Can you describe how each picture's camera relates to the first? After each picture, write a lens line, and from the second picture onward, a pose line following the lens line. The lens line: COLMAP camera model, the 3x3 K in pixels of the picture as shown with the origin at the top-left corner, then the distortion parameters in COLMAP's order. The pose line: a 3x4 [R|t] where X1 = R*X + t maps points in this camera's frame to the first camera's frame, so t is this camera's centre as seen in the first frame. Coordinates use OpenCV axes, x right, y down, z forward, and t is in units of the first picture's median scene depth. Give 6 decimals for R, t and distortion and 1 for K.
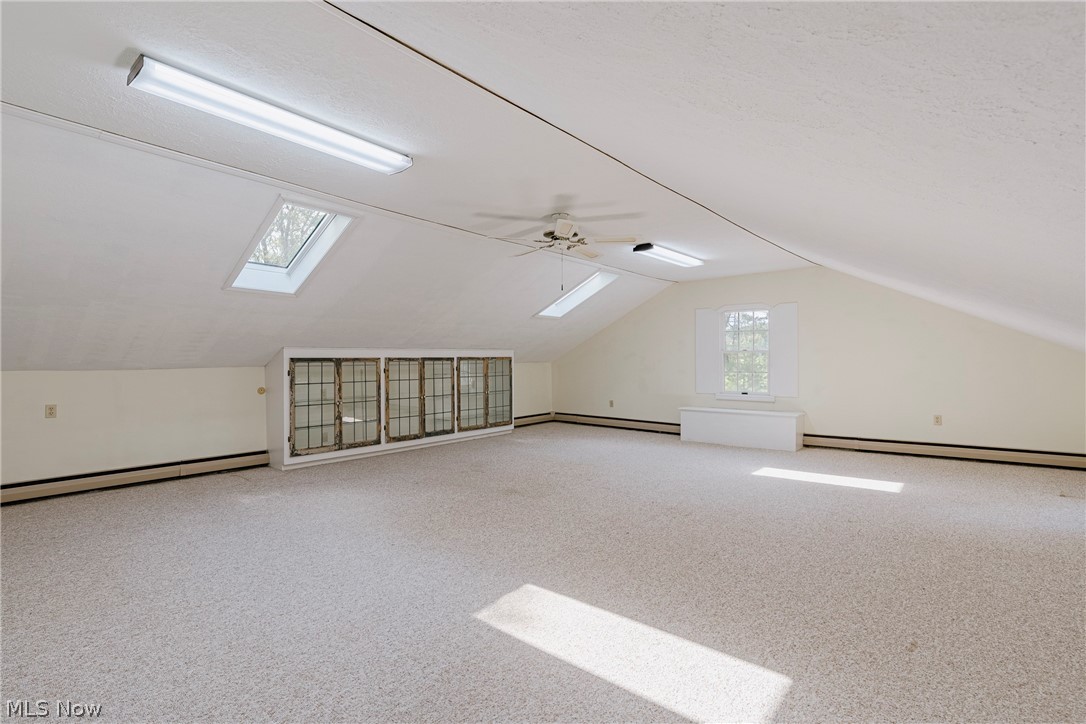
lens RADIAL K [[526.0, 0, 543.0], [0, 526.0, 362.0], [0, 0, 1]] dist [-0.003917, -0.000257]
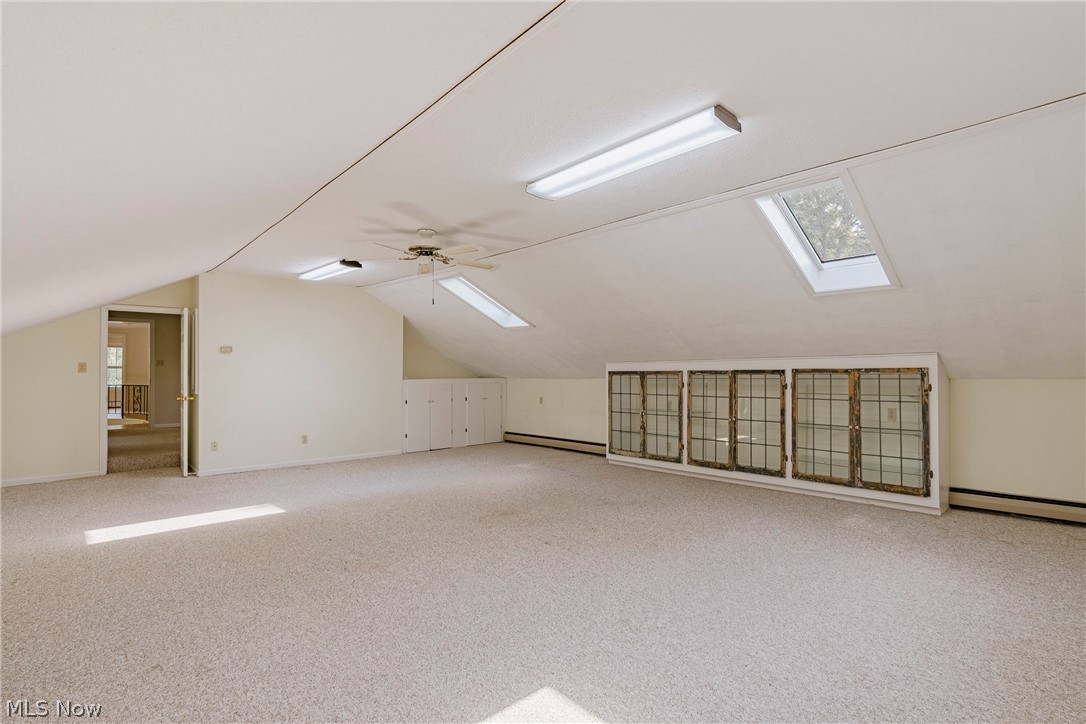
lens RADIAL K [[526.0, 0, 543.0], [0, 526.0, 362.0], [0, 0, 1]] dist [-0.003917, -0.000257]
pose [[-0.145338, -0.016585, -0.989243, 0.638644], [-0.000223, 0.999860, -0.016730, -0.007715], [0.989382, -0.002211, -0.145322, 0.877225]]
